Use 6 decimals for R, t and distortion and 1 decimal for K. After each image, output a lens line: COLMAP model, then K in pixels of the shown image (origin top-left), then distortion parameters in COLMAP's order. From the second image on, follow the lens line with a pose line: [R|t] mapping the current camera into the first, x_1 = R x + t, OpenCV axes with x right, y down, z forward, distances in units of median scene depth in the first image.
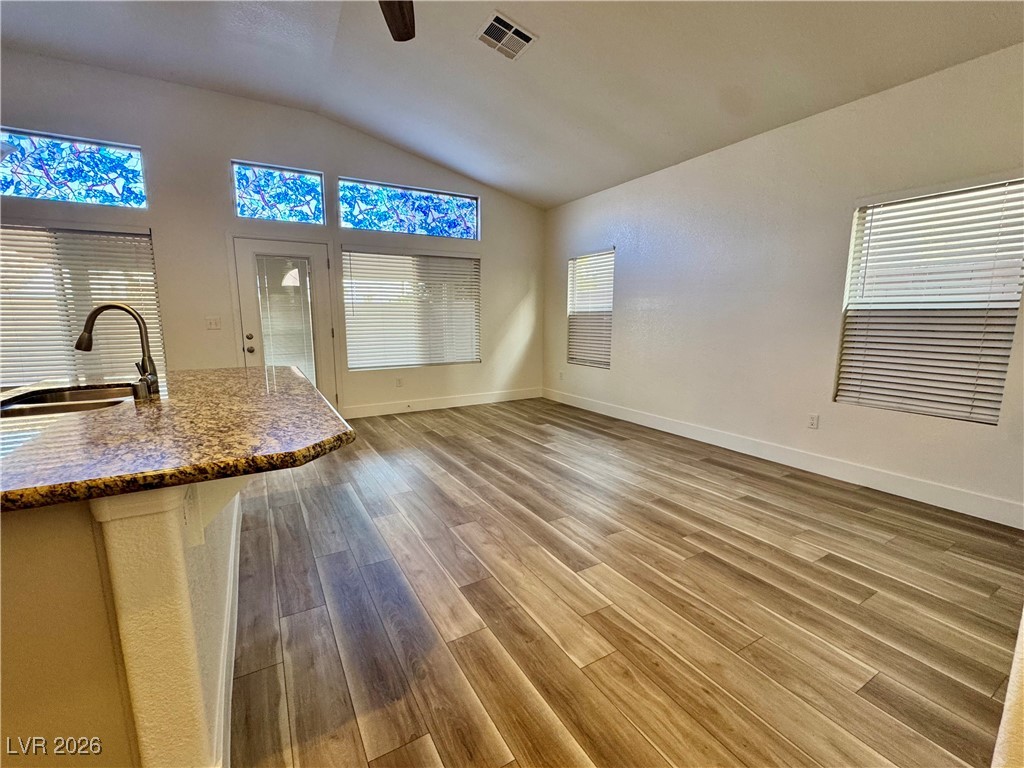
lens RADIAL K [[443.2, 0, 512.0], [0, 443.2, 384.0], [0, 0, 1]] dist [-0.001565, 0.000109]
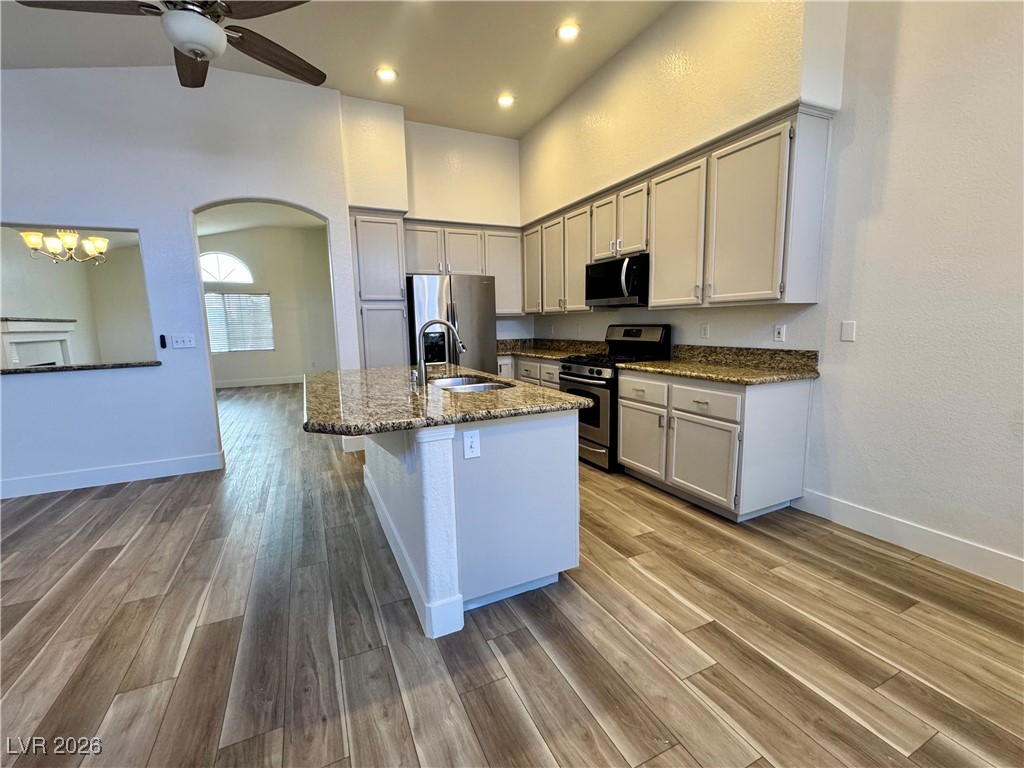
lens RADIAL K [[443.2, 0, 512.0], [0, 443.2, 384.0], [0, 0, 1]] dist [-0.001565, 0.000109]
pose [[-0.995612, 0.013020, 0.092663, -0.706427], [0.039417, 0.956479, 0.289127, -0.211968], [-0.084866, 0.291511, -0.952796, 1.322088]]
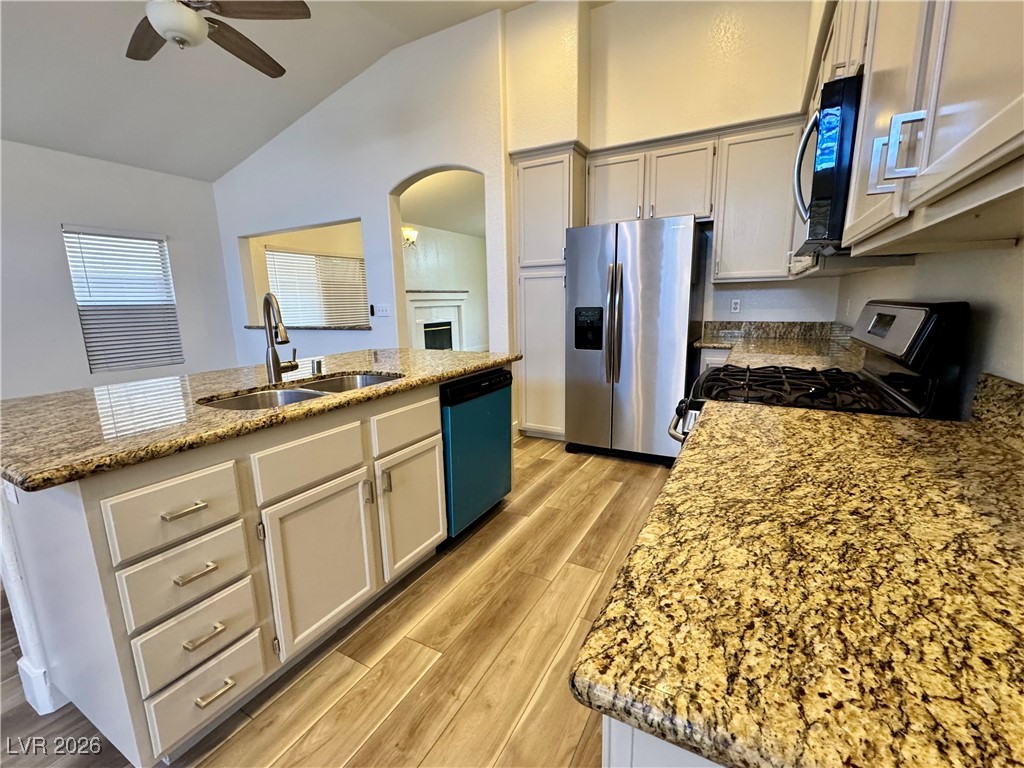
lens RADIAL K [[443.2, 0, 512.0], [0, 443.2, 384.0], [0, 0, 1]] dist [-0.001565, 0.000109]
pose [[-0.516539, -0.146630, 0.843616, -1.133191], [0.152433, 0.953745, 0.259105, -0.090710], [-0.842586, 0.262432, -0.470295, 0.598736]]
